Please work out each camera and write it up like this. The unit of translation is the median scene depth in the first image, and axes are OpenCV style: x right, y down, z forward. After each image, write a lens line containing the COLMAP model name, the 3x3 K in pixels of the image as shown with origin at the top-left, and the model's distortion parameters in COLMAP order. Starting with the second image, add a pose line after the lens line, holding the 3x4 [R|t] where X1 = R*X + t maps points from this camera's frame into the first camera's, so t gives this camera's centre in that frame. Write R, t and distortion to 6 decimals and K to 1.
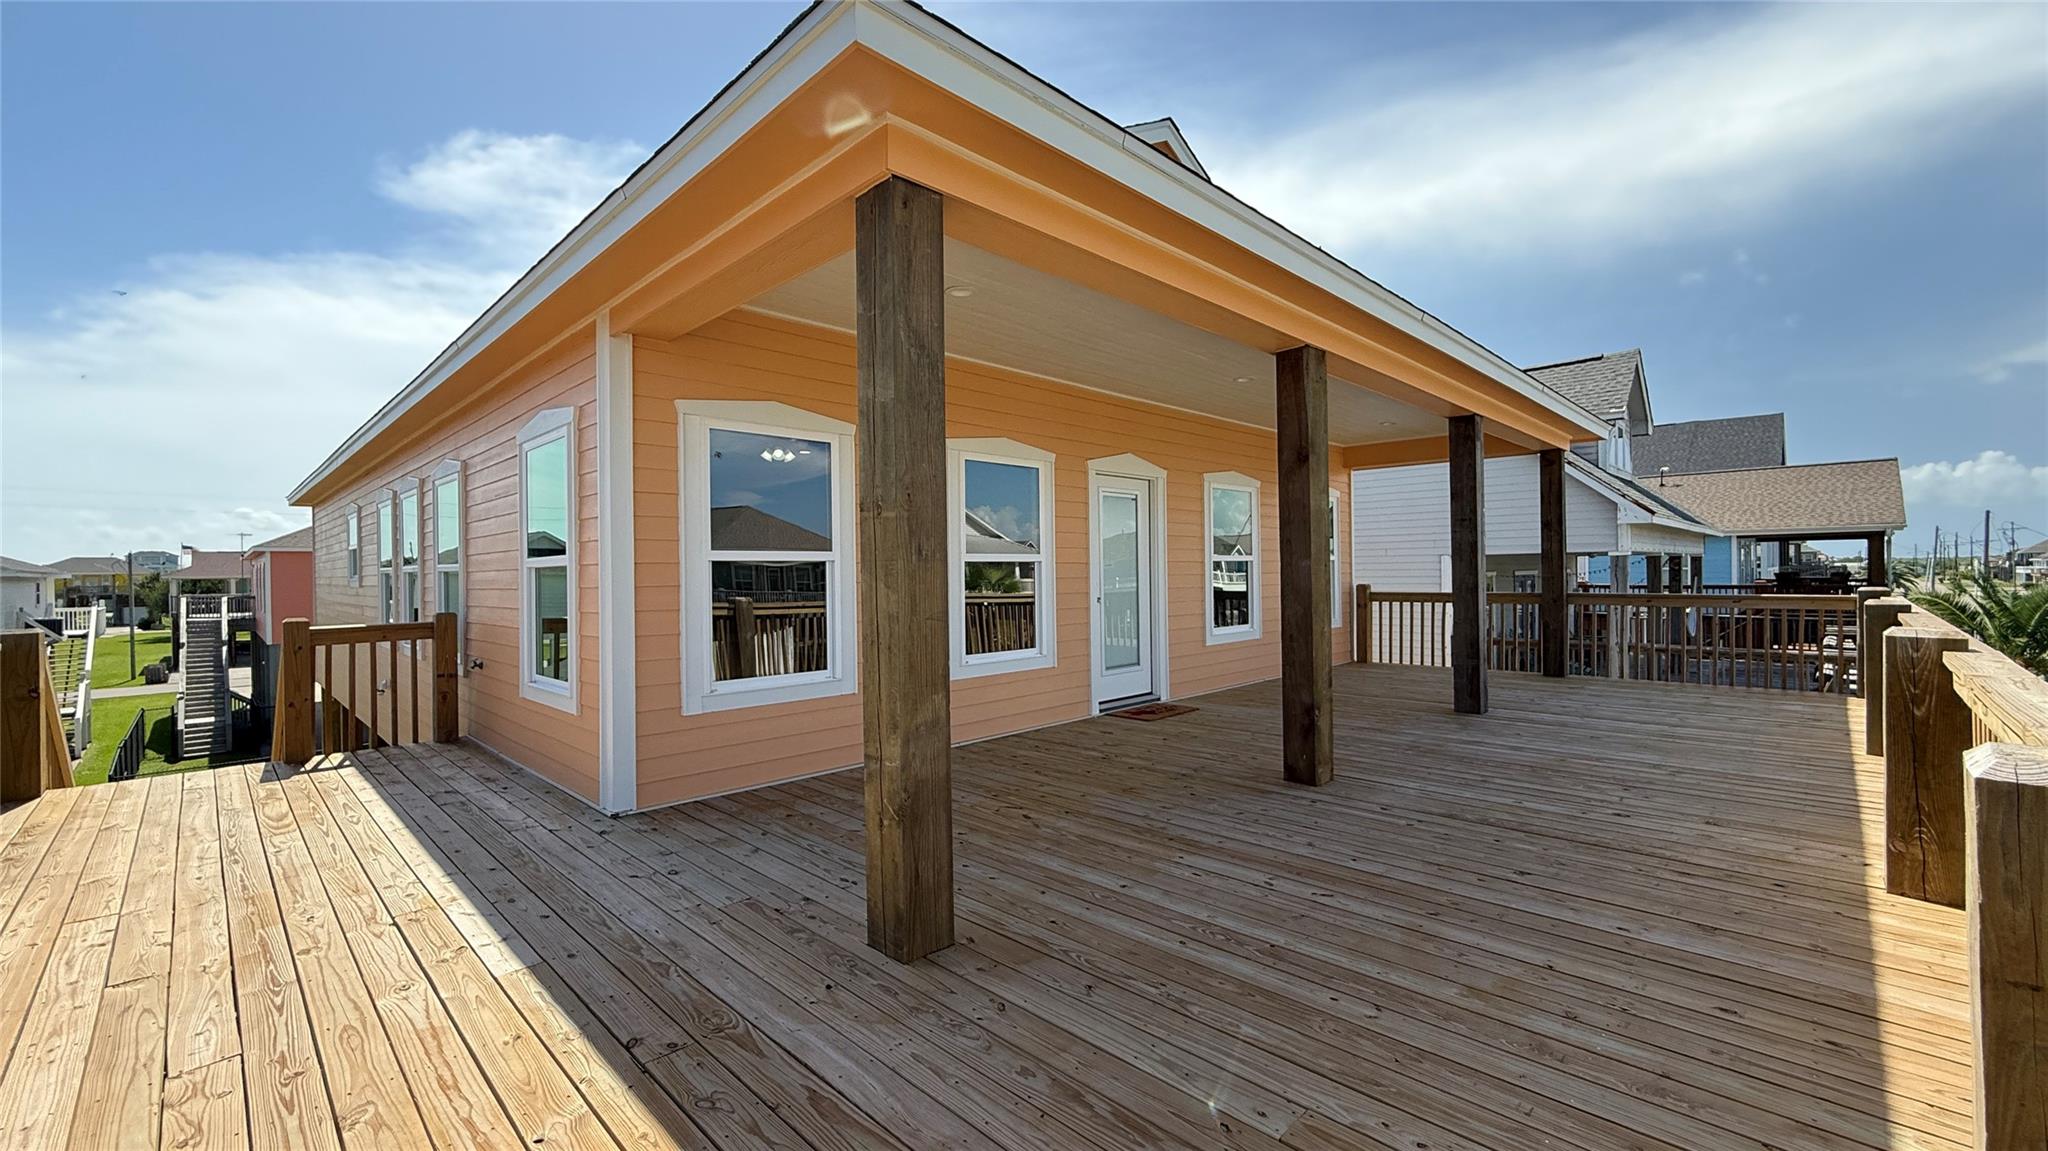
lens RADIAL K [[818.6, 0, 1020.2], [0, 818.6, 574.4], [0, 0, 1]] dist [-0.000273, 0.000750]
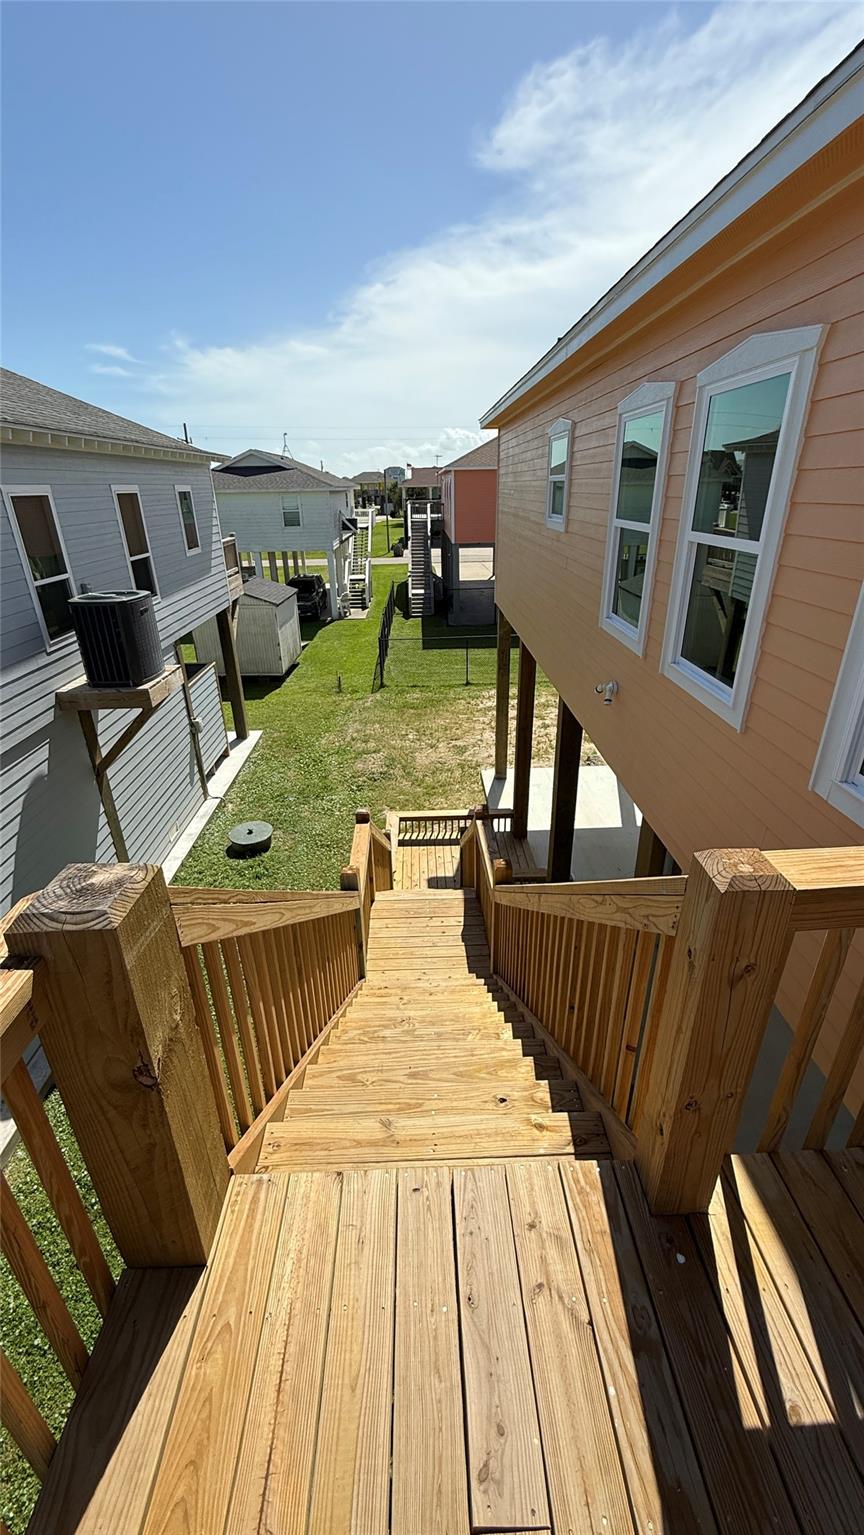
lens RADIAL K [[613.5, 0, 436.5], [0, 613.5, 730.3], [0, 0, 1]] dist [-0.000273, 0.000750]
pose [[0.731104, 0.251830, -0.634089, -0.148003], [0.013343, 0.923931, 0.382326, -0.012986], [0.682136, -0.287981, 0.672130, 0.140810]]
